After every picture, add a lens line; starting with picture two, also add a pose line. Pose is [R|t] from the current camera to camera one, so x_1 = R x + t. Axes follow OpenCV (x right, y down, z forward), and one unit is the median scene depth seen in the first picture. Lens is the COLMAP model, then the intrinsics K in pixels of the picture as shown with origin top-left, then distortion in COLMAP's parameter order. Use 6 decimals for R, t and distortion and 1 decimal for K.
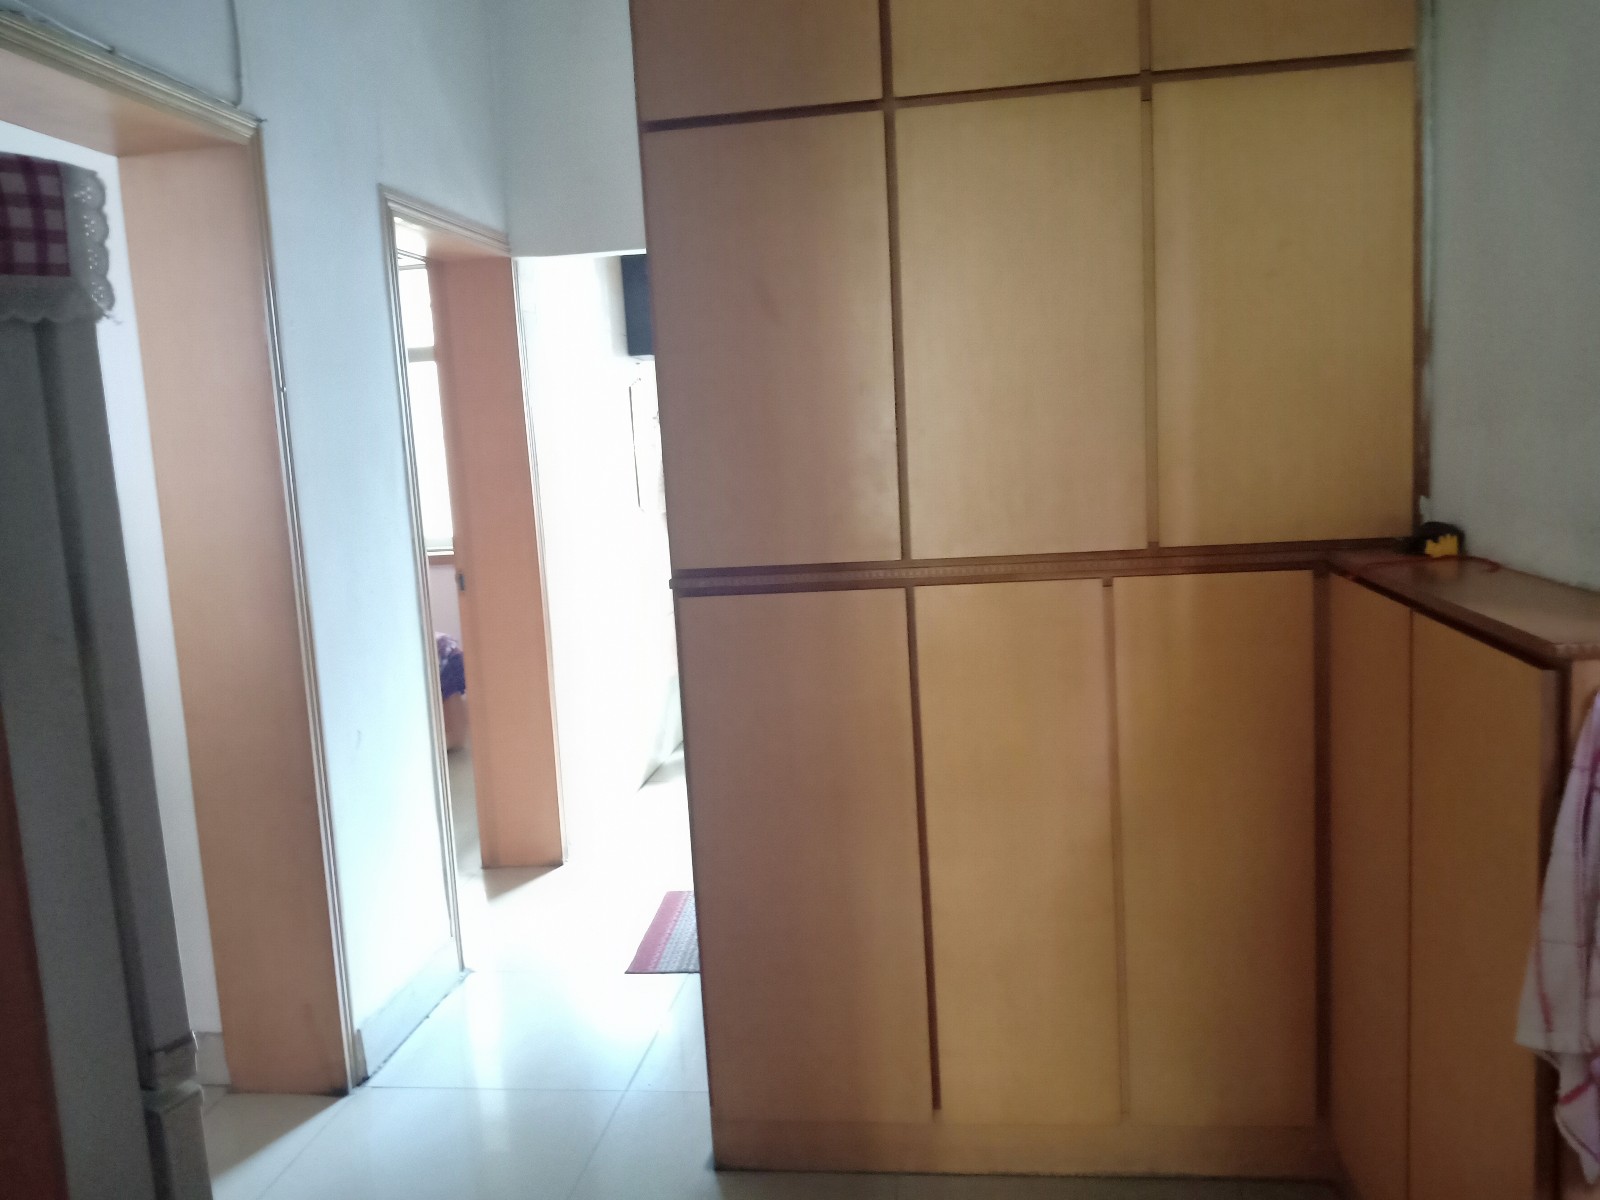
lens RADIAL K [[1277.8, 0, 800.0], [0, 1277.8, 600.0], [0, 0, 1]] dist [0.109030, -0.218771]
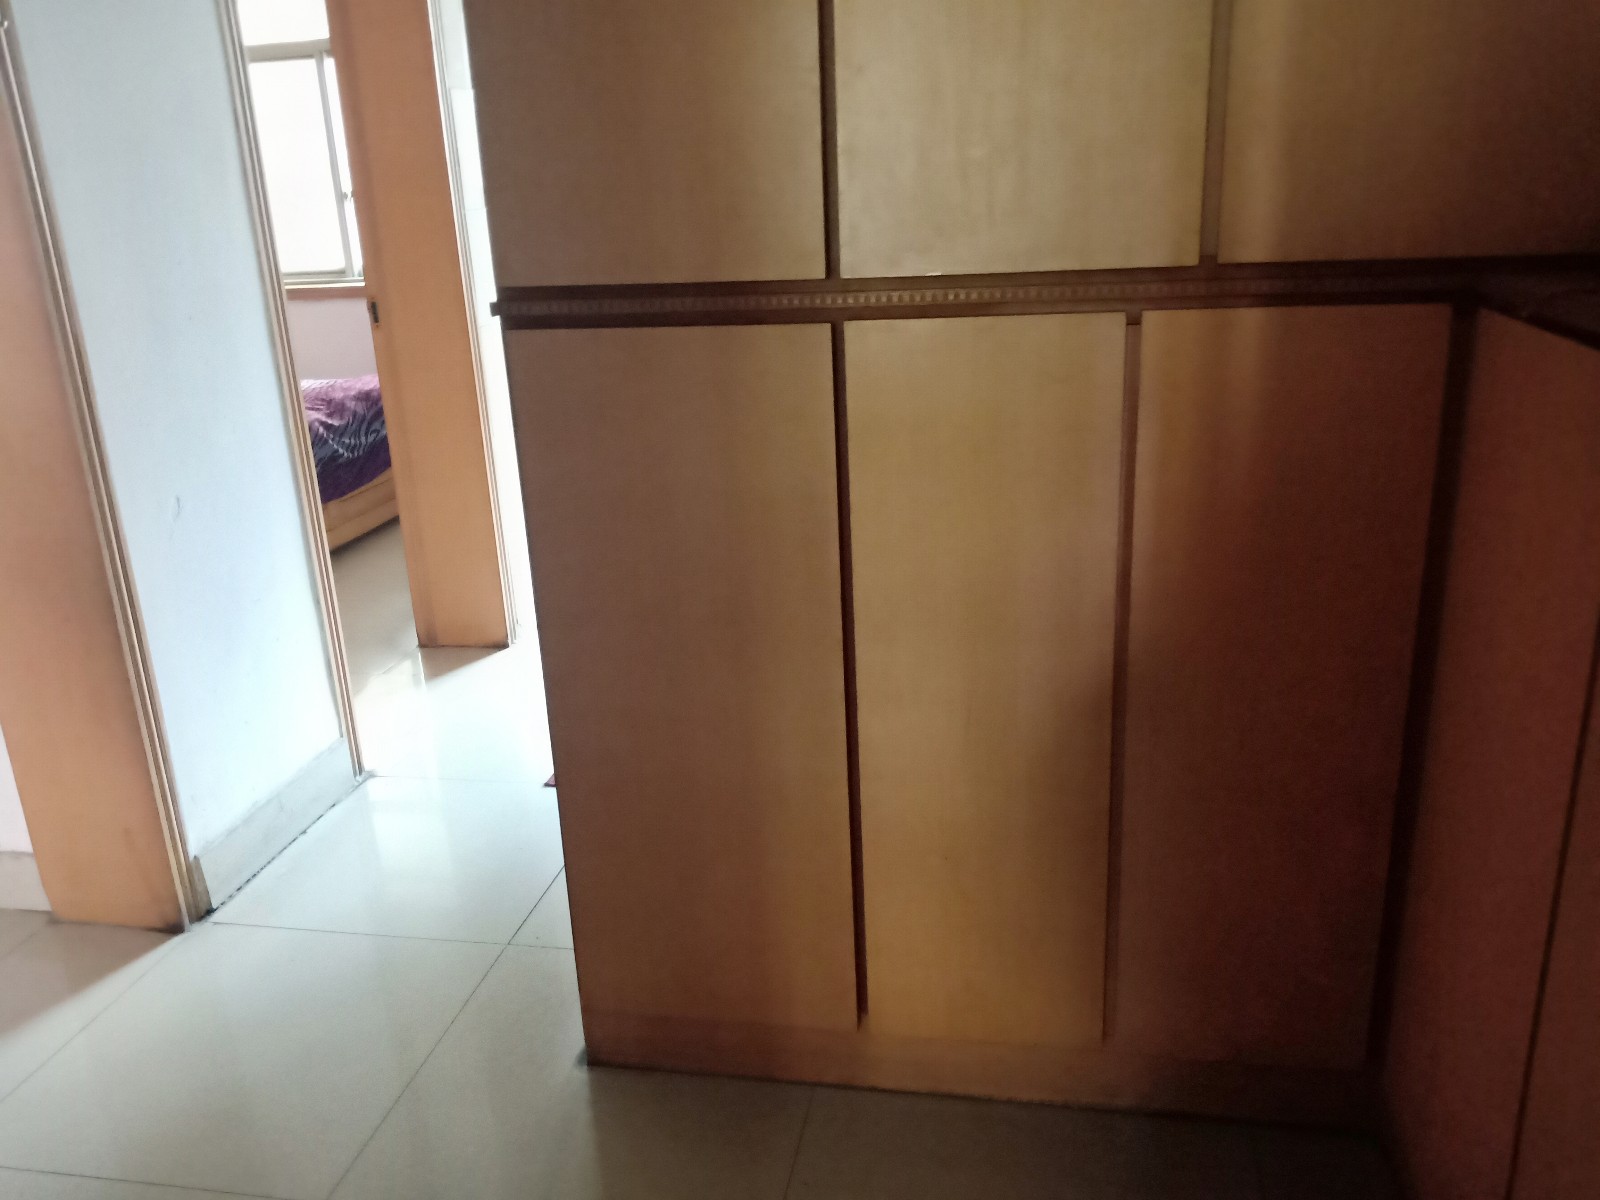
lens RADIAL K [[1277.8, 0, 800.0], [0, 1277.8, 600.0], [0, 0, 1]] dist [0.109030, -0.218771]
pose [[0.998686, 0.029030, -0.042224, 0.095213], [-0.020382, 0.981094, 0.192454, 0.004088], [0.047013, -0.191340, 0.980397, 0.298988]]
